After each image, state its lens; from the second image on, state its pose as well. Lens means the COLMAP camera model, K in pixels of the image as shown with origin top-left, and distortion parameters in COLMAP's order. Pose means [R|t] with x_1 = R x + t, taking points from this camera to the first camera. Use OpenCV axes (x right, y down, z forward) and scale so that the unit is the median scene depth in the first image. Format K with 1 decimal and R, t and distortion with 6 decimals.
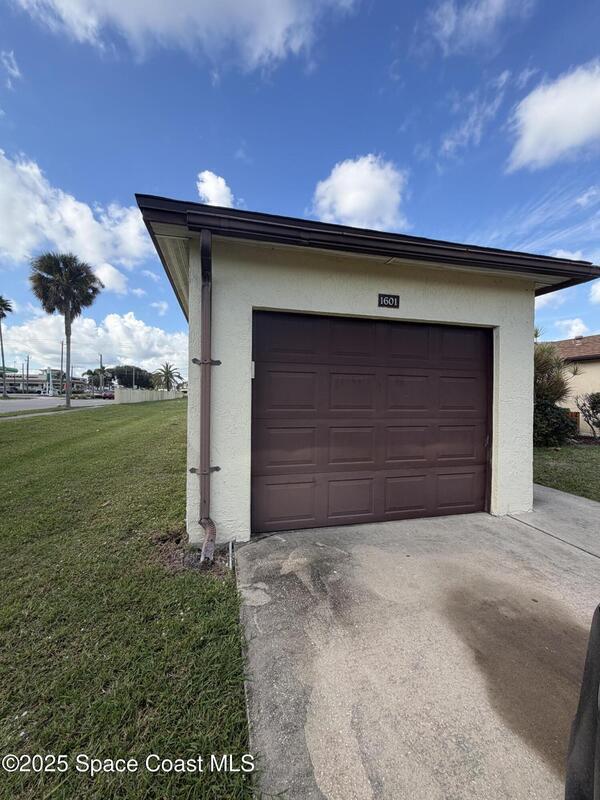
lens RADIAL K [[319.8, 0, 300.0], [0, 319.8, 396.2], [0, 0, 1]] dist [-0.000436, 0.000152]
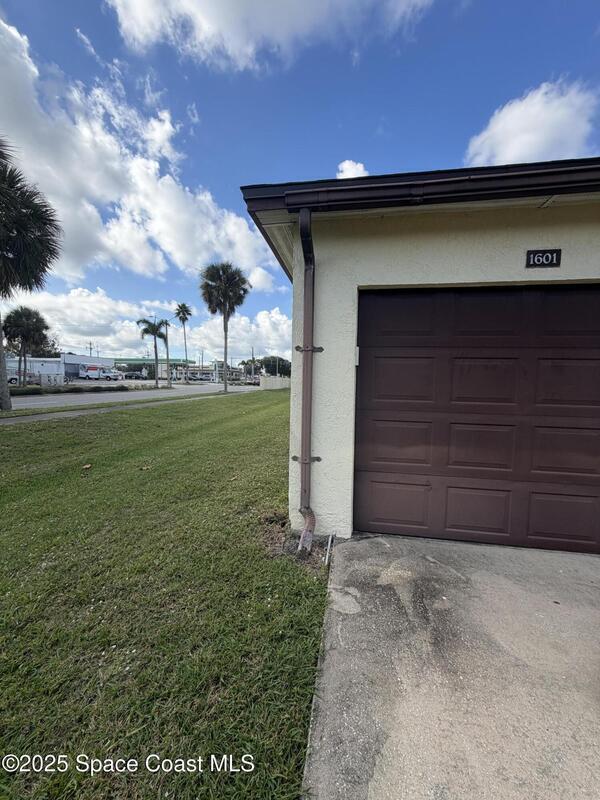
lens RADIAL K [[319.8, 0, 300.0], [0, 319.8, 396.2], [0, 0, 1]] dist [-0.000436, 0.000152]
pose [[0.915622, 0.024748, -0.401278, 0.069032], [-0.009772, 0.999179, 0.039324, -0.001634], [0.401922, -0.032085, 0.915112, 0.085878]]
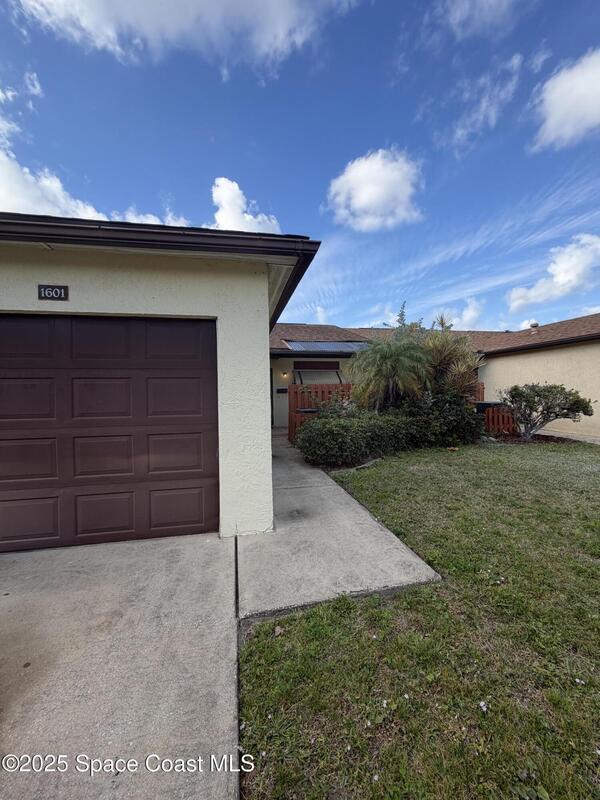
lens RADIAL K [[318.4, 0, 300.6], [0, 318.4, 396.4], [0, 0, 1]] dist [-0.003276, 0.000225]
pose [[0.998650, -0.025231, -0.045405, 1.018342], [0.025488, 0.999662, 0.005089, -0.005335], [0.045261, -0.006240, 0.998956, 0.178824]]
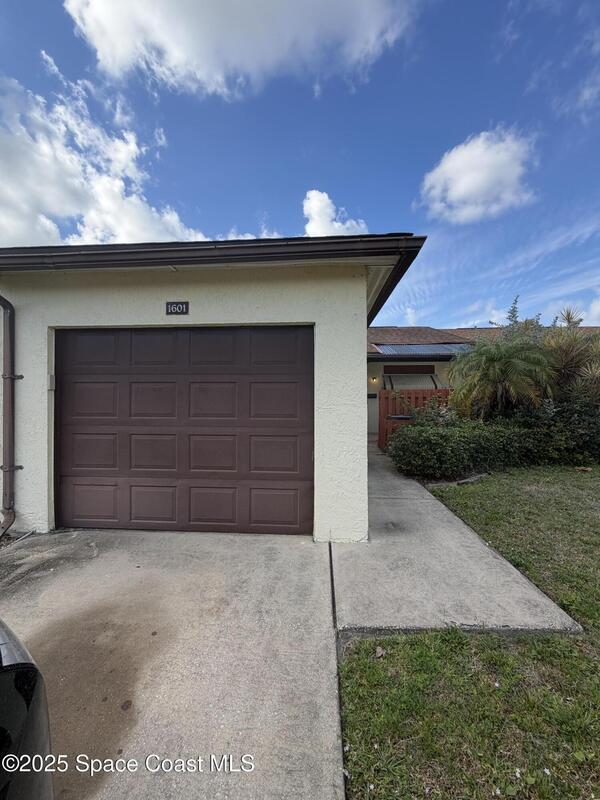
lens RADIAL K [[318.4, 0, 300.6], [0, 318.4, 396.4], [0, 0, 1]] dist [-0.003276, 0.000225]
pose [[0.951207, -0.012405, -0.308303, 0.983269], [0.008370, 0.999861, -0.014405, -0.006863], [0.308439, 0.011121, 0.951179, 0.189554]]
